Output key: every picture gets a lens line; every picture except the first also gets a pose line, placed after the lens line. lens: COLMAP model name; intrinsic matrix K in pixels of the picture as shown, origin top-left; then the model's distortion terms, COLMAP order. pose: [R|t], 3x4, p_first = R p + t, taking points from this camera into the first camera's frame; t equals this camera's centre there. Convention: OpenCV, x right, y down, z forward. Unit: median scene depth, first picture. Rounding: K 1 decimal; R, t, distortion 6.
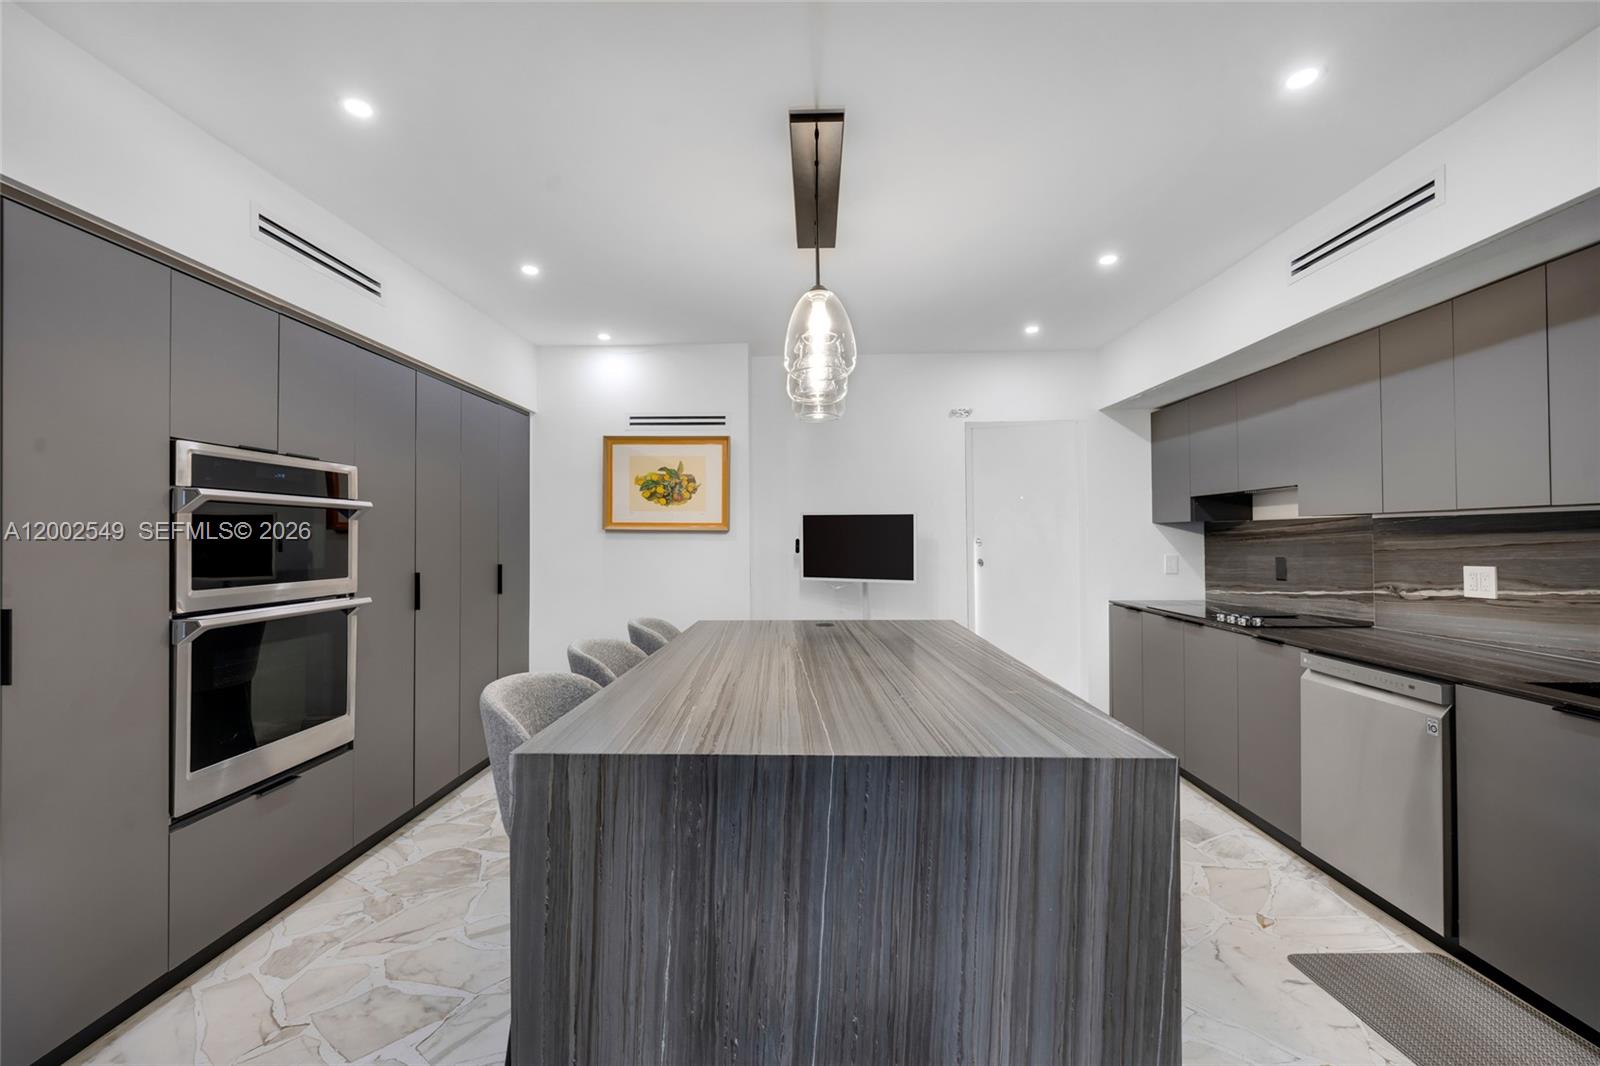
lens RADIAL K [[680.3, 0, 800.0], [0, 680.3, 533.0], [0, 0, 1]] dist [-0.000391, -0.000457]
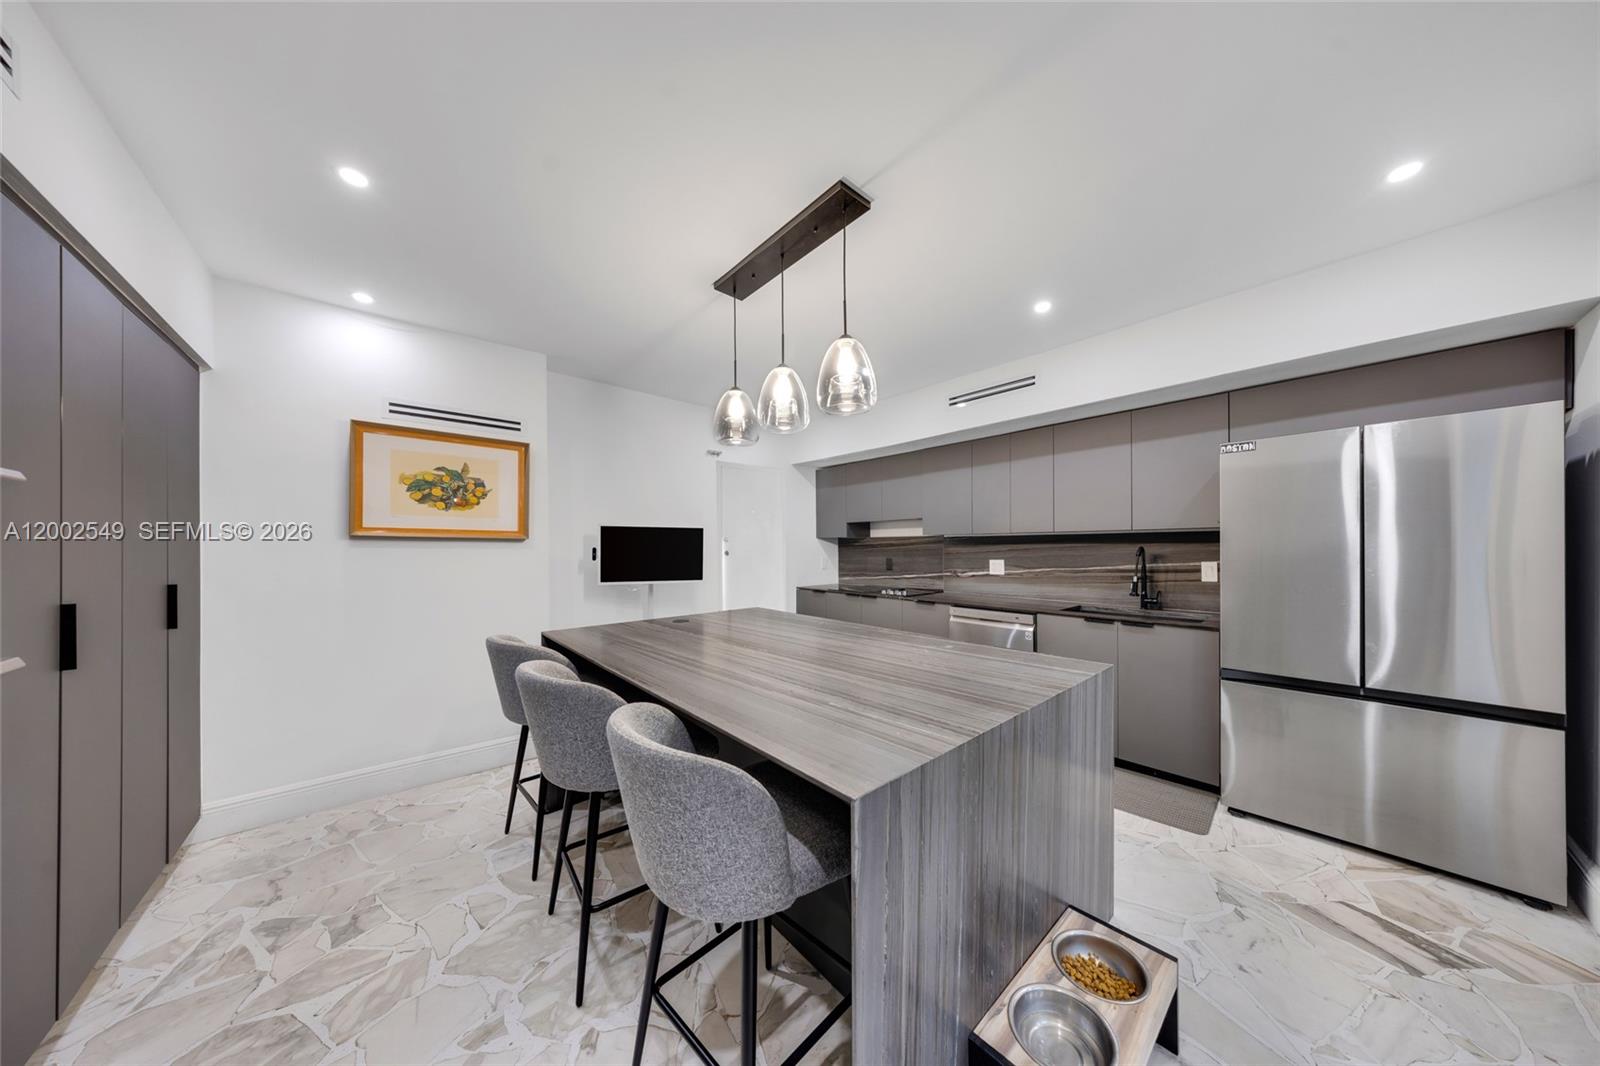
lens RADIAL K [[466.1, 0, 805.8], [0, 466.1, 547.3], [0, 0, 1]] dist [0.000278, -0.000017]
pose [[0.716485, 0.001619, 0.697601, -0.287969], [-0.004398, 0.999988, 0.002196, 0.005496], [-0.697589, -0.004641, 0.716483, 0.226956]]
